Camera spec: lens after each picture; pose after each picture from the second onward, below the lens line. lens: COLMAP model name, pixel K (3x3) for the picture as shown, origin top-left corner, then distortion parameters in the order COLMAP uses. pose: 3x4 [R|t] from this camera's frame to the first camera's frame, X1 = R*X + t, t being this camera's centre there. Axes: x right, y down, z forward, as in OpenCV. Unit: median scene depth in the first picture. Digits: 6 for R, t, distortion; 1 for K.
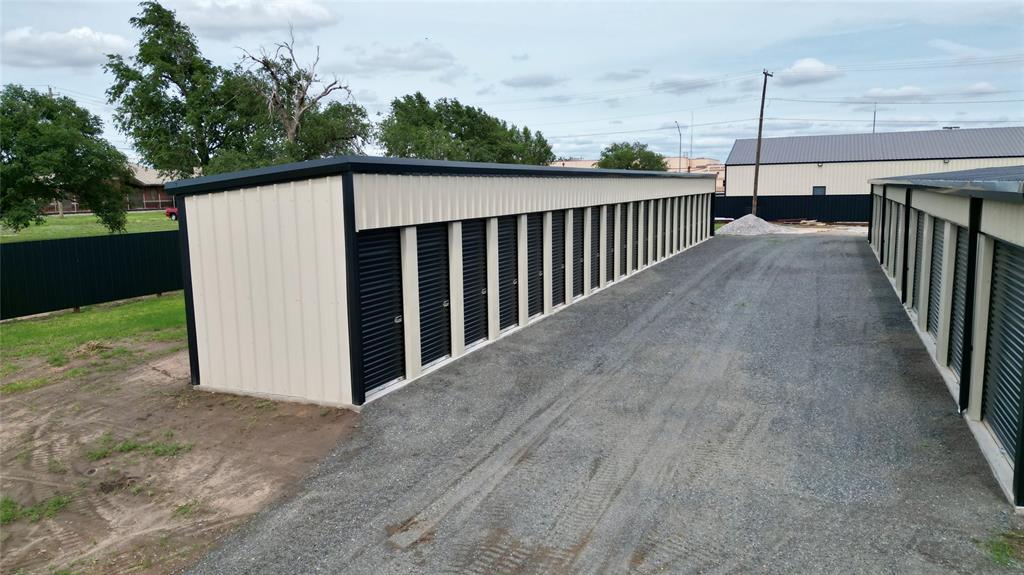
lens RADIAL K [[710.4, 0, 512.0], [0, 710.4, 287.5], [0, 0, 1]] dist [0.093391, -0.098723]
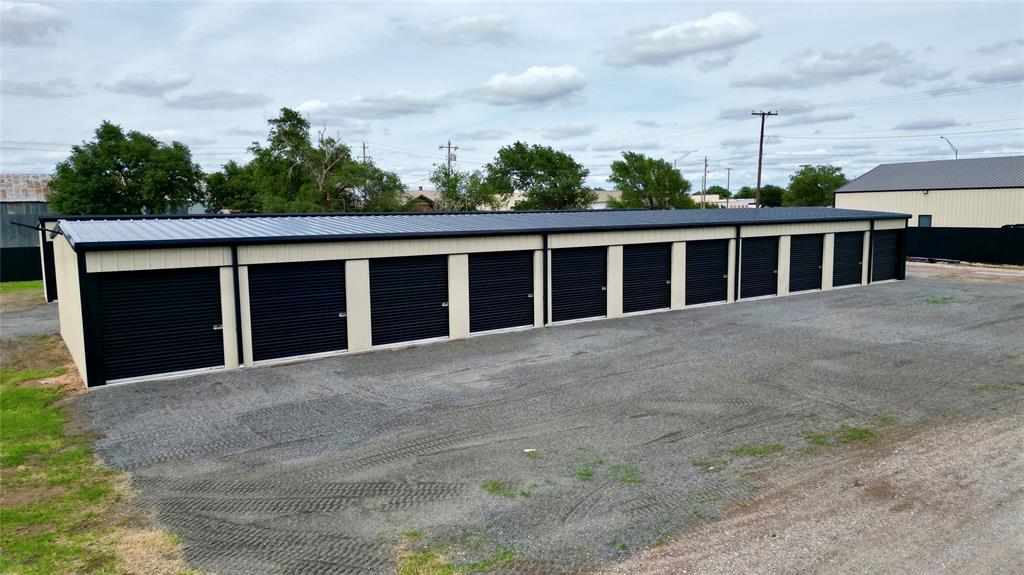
lens RADIAL K [[710.4, 0, 512.0], [0, 710.4, 287.5], [0, 0, 1]] dist [0.093391, -0.098723]
pose [[0.853010, 0.064369, -0.517909, 2.282024], [-0.076729, 0.997049, -0.002455, -0.022915], [0.516223, 0.041832, 0.855432, -0.421379]]
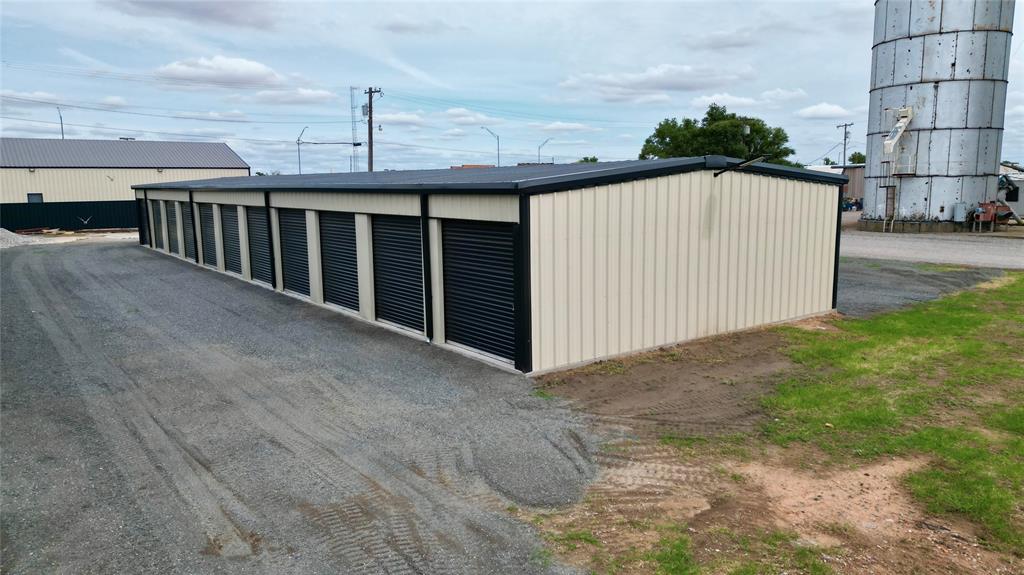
lens RADIAL K [[710.4, 0, 512.0], [0, 710.4, 287.5], [0, 0, 1]] dist [0.093391, -0.098723]
pose [[0.495123, -0.117226, 0.860878, -0.400536], [0.127956, 0.989890, 0.061201, -0.002216], [-0.859349, 0.079853, 0.505117, 0.095736]]
